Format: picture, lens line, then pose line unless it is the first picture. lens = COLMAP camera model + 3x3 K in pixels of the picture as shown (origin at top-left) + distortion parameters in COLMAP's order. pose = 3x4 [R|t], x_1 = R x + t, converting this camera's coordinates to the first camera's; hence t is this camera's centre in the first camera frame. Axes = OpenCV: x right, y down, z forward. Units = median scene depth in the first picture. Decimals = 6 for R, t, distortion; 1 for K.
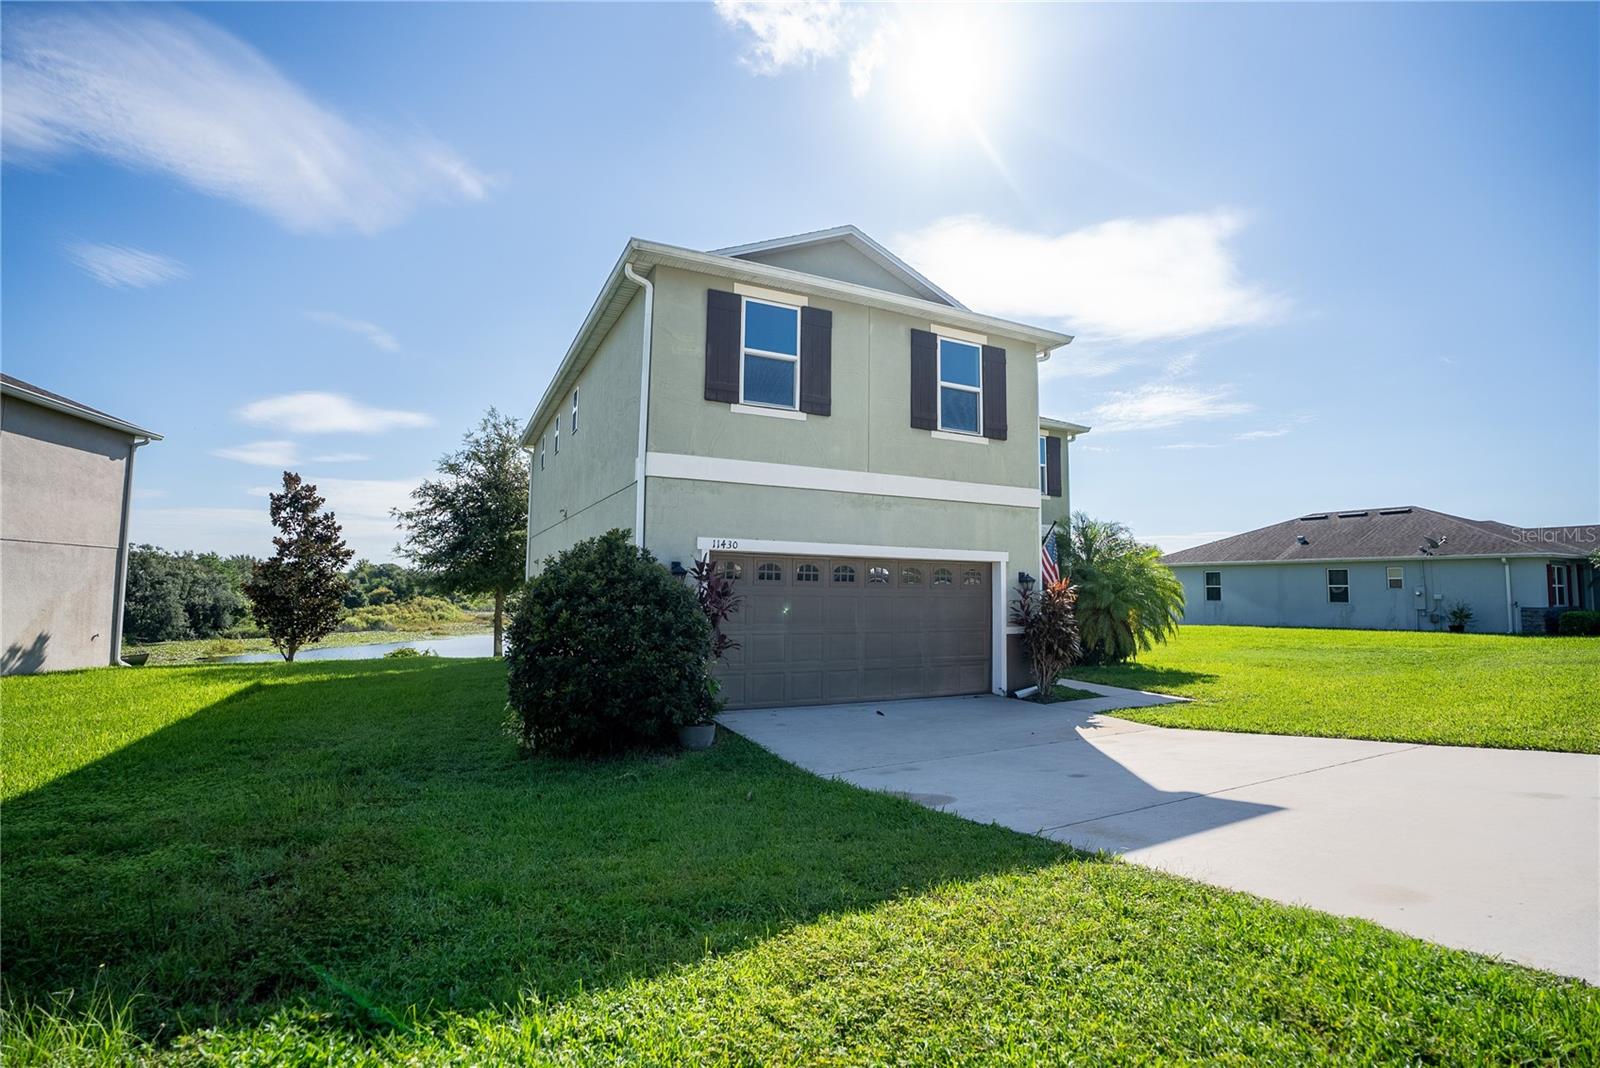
lens RADIAL K [[737.8, 0, 796.7], [0, 737.8, 527.5], [0, 0, 1]] dist [-0.069104, 0.015005]
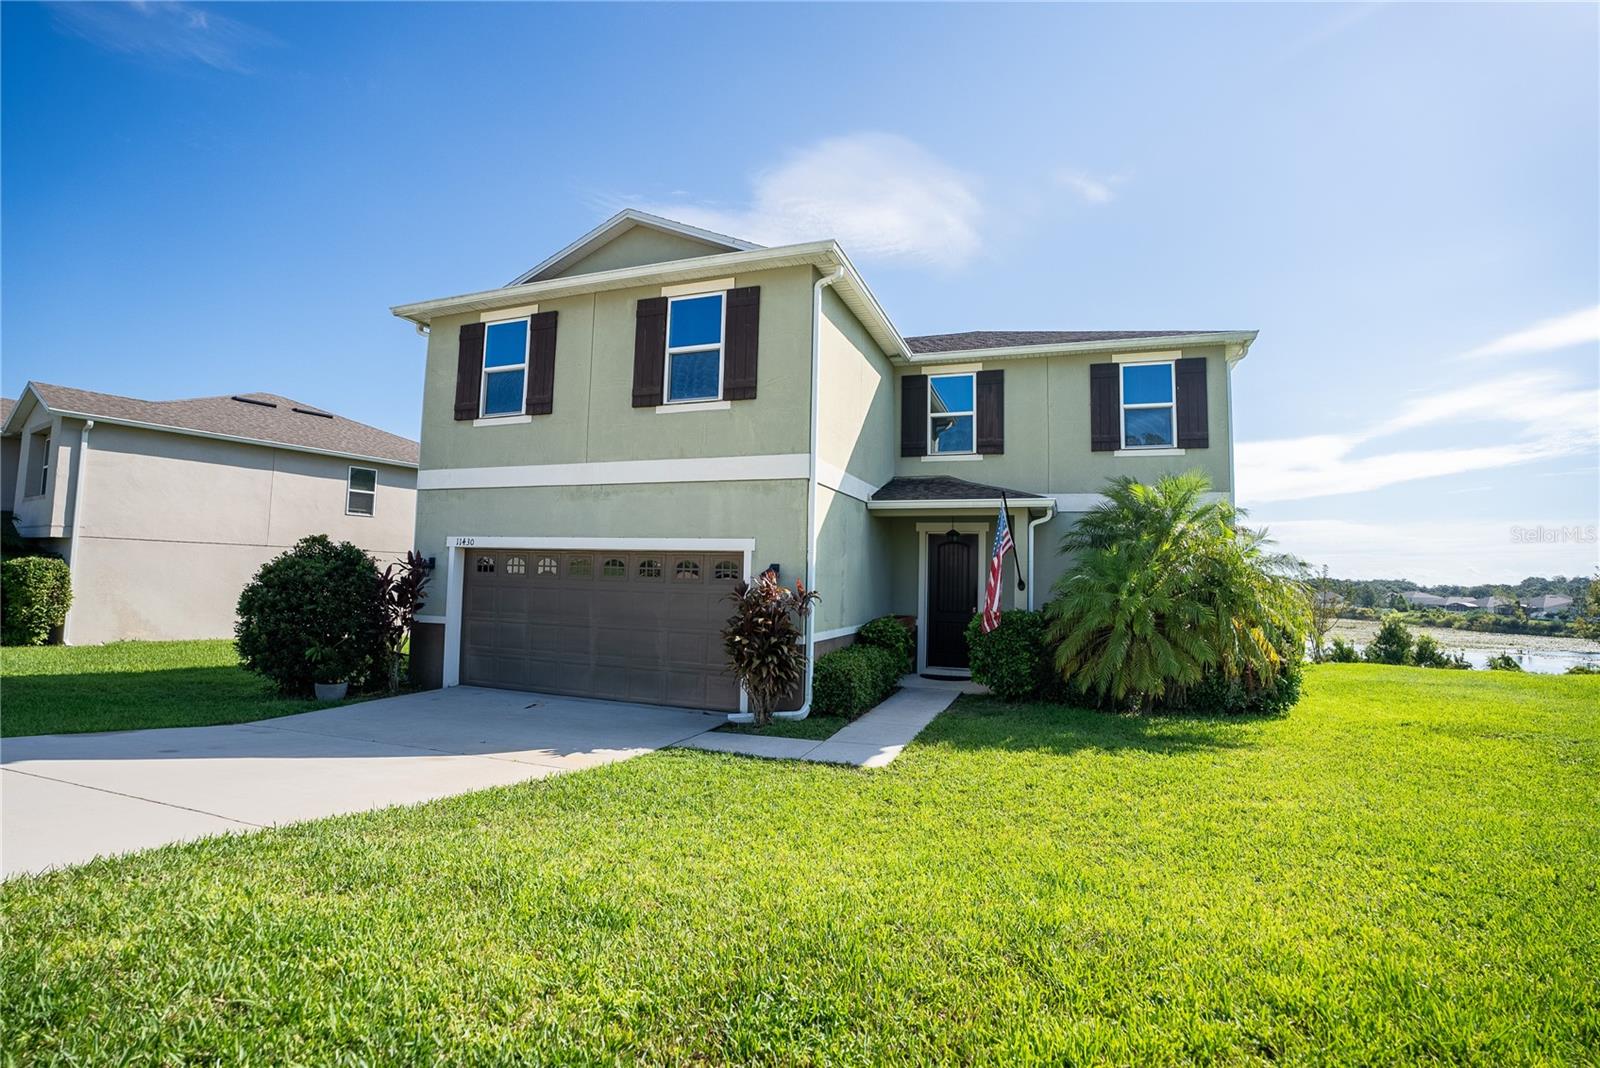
lens RADIAL K [[737.8, 0, 787.7], [0, 737.8, 533.0], [0, 0, 1]] dist [-0.069104, 0.015005]
pose [[0.700738, -0.047039, -0.711867, 0.882296], [0.048691, 0.998651, -0.018059, 0.044086], [0.711756, -0.022007, 0.702082, 0.458589]]
